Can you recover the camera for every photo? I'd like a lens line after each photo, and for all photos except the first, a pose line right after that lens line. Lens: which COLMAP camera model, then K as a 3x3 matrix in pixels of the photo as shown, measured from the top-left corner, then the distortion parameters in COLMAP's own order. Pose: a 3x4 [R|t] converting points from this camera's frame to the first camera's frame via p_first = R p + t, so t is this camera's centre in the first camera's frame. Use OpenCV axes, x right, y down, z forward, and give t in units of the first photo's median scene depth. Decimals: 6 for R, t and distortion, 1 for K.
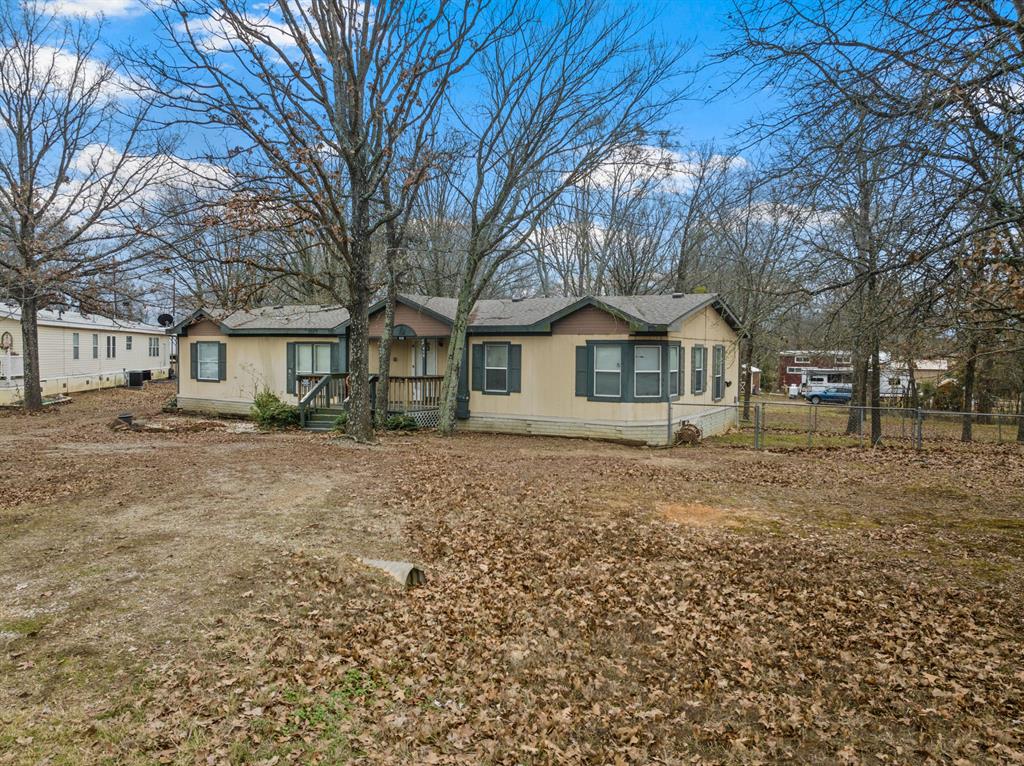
lens RADIAL K [[708.5, 0, 514.3], [0, 708.5, 379.3], [0, 0, 1]] dist [-0.044240, 0.007005]
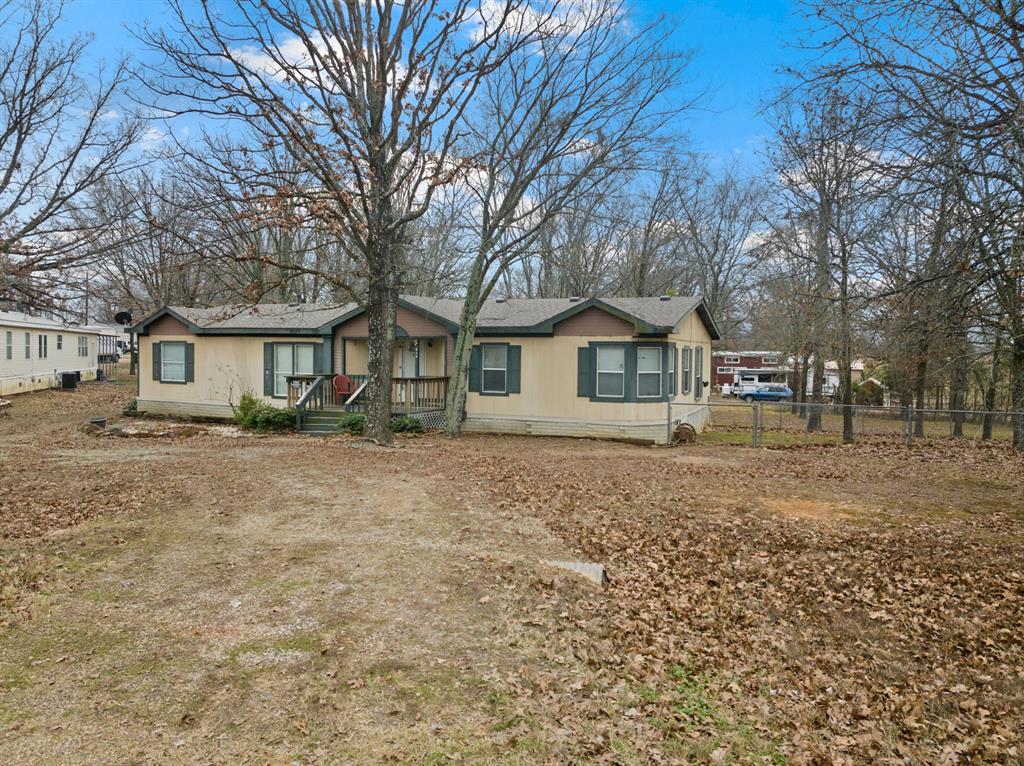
lens RADIAL K [[708.5, 0, 521.0], [0, 708.5, 382.5], [0, 0, 1]] dist [-0.044240, 0.007005]
pose [[0.993172, -0.003123, 0.116622, -0.107639], [0.002598, 0.999986, 0.004652, -0.001449], [-0.116634, -0.004317, 0.993166, 0.001088]]
